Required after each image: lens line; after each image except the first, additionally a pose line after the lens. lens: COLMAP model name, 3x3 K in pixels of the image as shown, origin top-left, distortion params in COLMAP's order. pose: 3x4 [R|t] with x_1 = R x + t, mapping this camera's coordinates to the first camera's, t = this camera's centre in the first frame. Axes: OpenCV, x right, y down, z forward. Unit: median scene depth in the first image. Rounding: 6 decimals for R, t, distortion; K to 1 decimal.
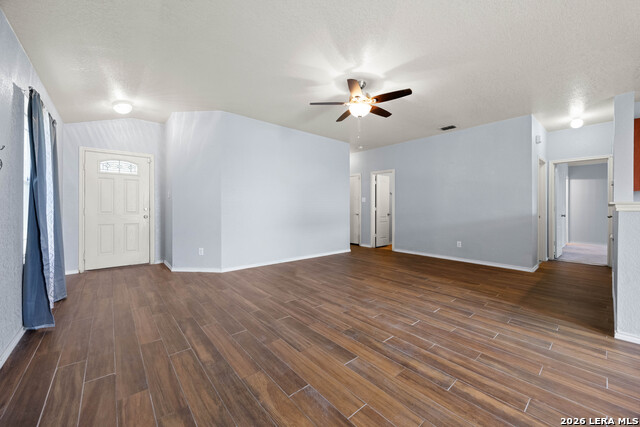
lens RADIAL K [[248.9, 0, 318.5], [0, 248.9, 207.9], [0, 0, 1]] dist [0.001737, -0.000259]
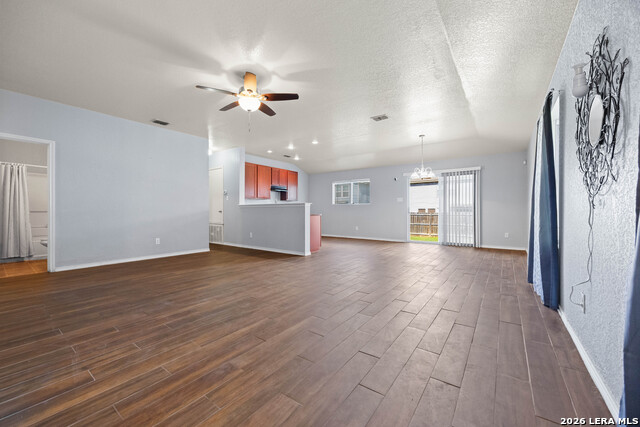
lens RADIAL K [[248.9, 0, 306.1], [0, 248.9, 217.4], [0, 0, 1]] dist [0.001737, -0.000259]
pose [[-0.194370, -0.028643, 0.980510, -0.843347], [-0.001942, 0.999583, 0.028815, 0.030805], [-0.980926, 0.003696, -0.194345, 0.938609]]
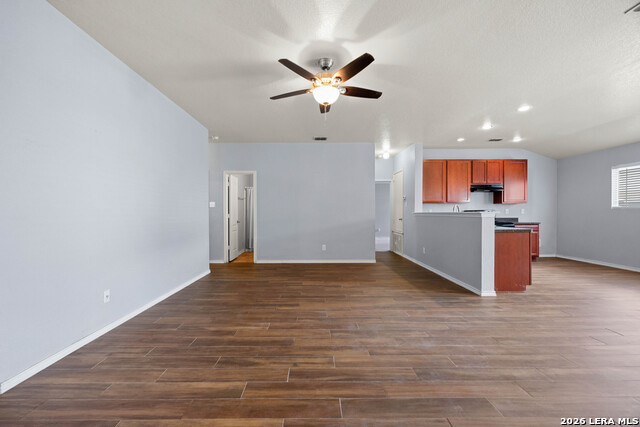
lens RADIAL K [[248.9, 0, 317.7], [0, 248.9, 216.0], [0, 0, 1]] dist [0.001737, -0.000259]
pose [[0.643961, -0.015094, 0.764910, -0.454735], [0.003960, 0.999858, 0.016397, -0.018169], [-0.765048, -0.007530, 0.643929, 0.485772]]
